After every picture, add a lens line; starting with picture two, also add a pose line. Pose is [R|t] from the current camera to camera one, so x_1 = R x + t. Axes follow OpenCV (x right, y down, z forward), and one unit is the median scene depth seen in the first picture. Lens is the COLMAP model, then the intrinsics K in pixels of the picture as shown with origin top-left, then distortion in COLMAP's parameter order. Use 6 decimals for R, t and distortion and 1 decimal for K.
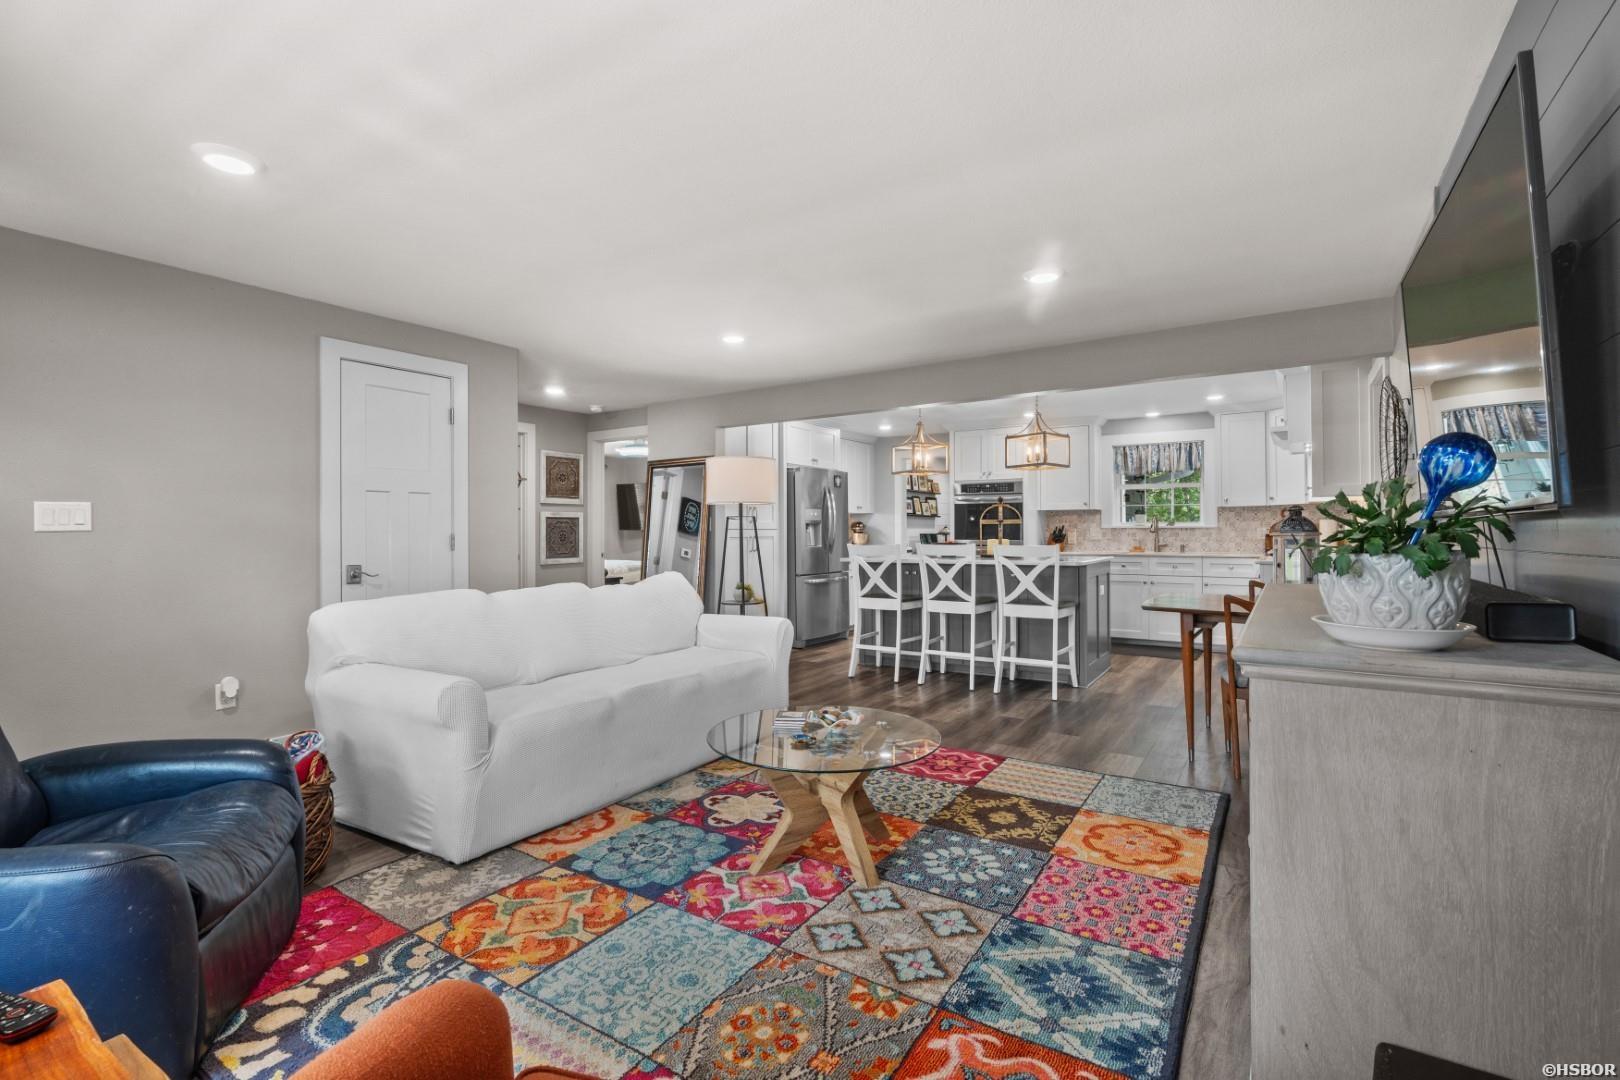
lens RADIAL K [[738.1, 0, 810.0], [0, 738.1, 540.0], [0, 0, 1]] dist [-0.002706, -0.000153]
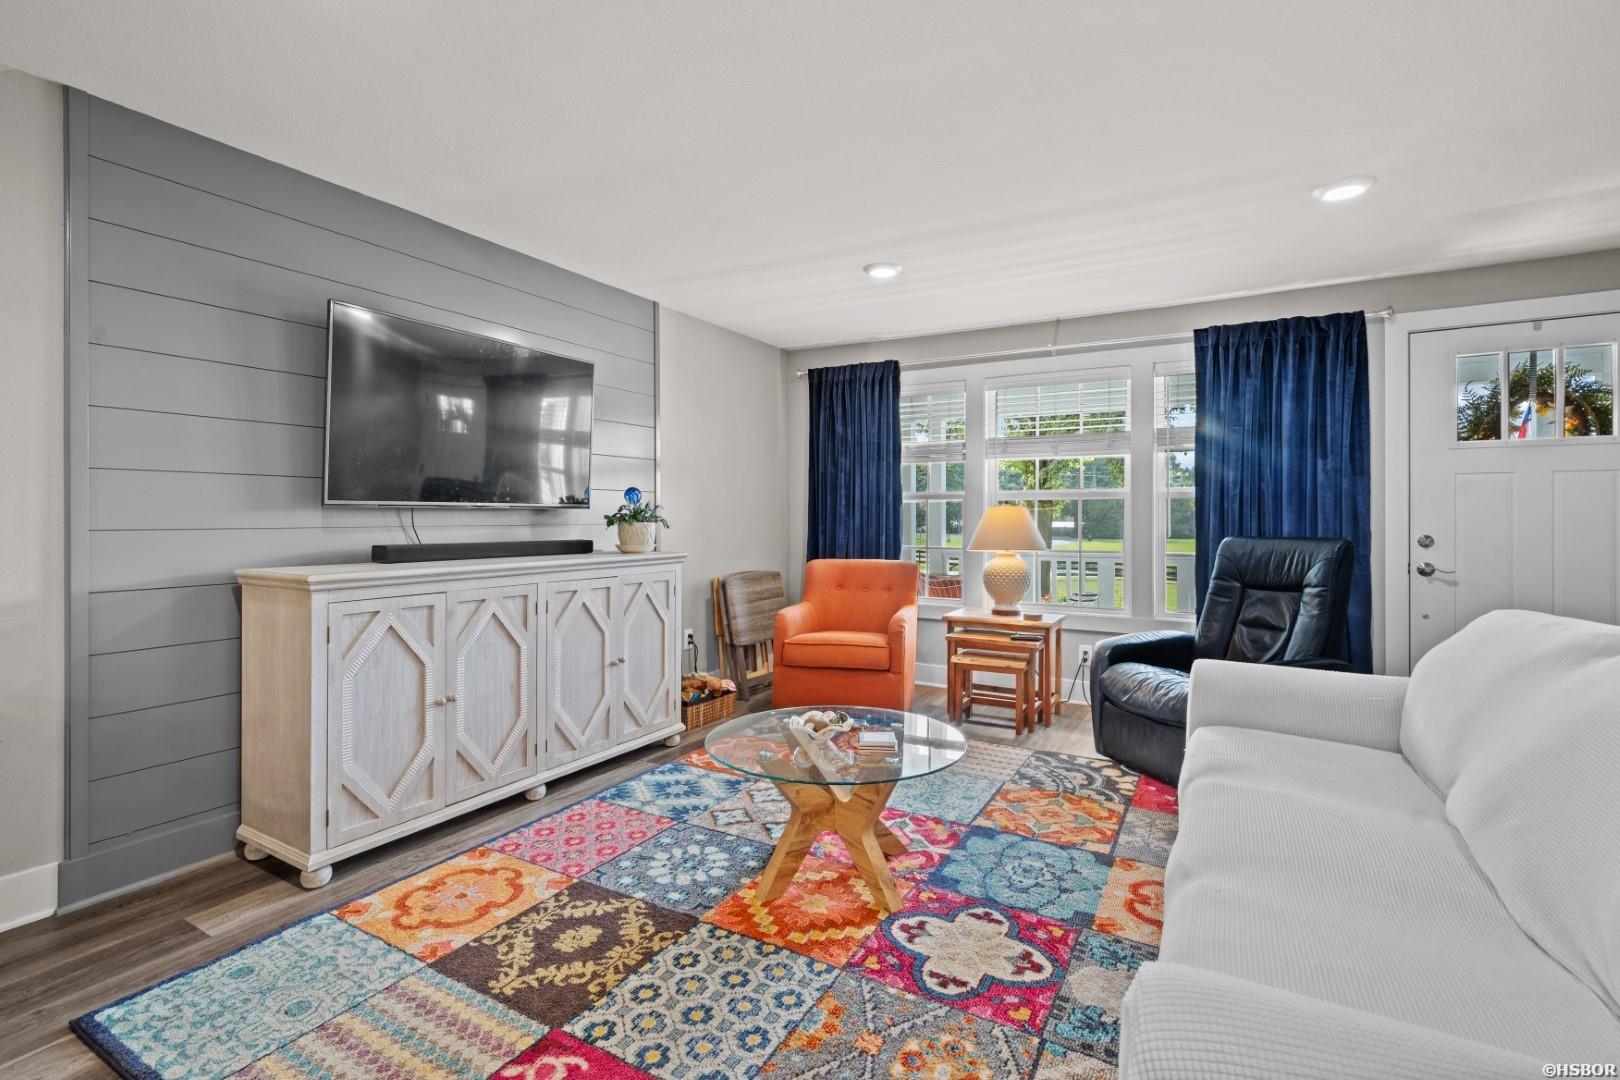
lens RADIAL K [[738.1, 0, 810.0], [0, 738.1, 540.0], [0, 0, 1]] dist [-0.002706, -0.000153]
pose [[-0.998884, 0.004887, -0.046979, 0.090739], [0.003114, 0.999283, 0.037736, -0.012046], [0.047129, 0.037548, -0.998183, 1.891572]]
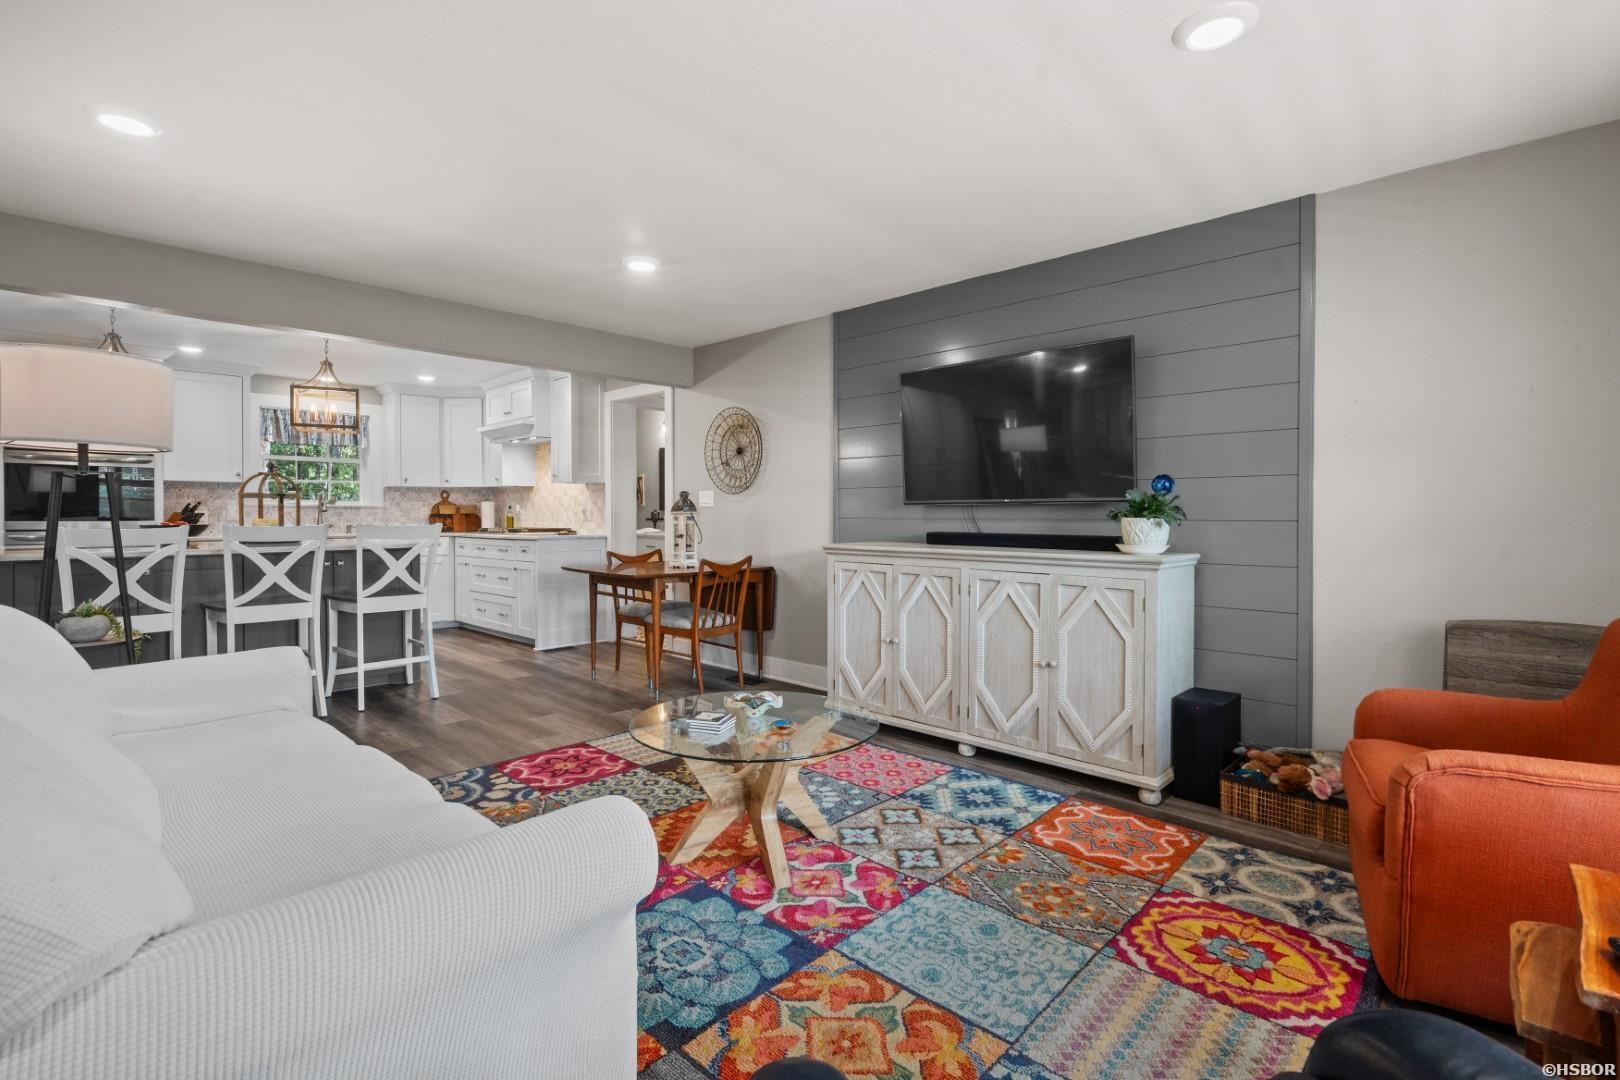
lens RADIAL K [[738.1, 0, 810.0], [0, 738.1, 540.0], [0, 0, 1]] dist [-0.002706, -0.000153]
pose [[0.183856, -0.028742, 0.982533, -0.888576], [0.005589, 0.999587, 0.028194, 0.006627], [-0.982937, 0.000308, 0.183941, 0.762903]]
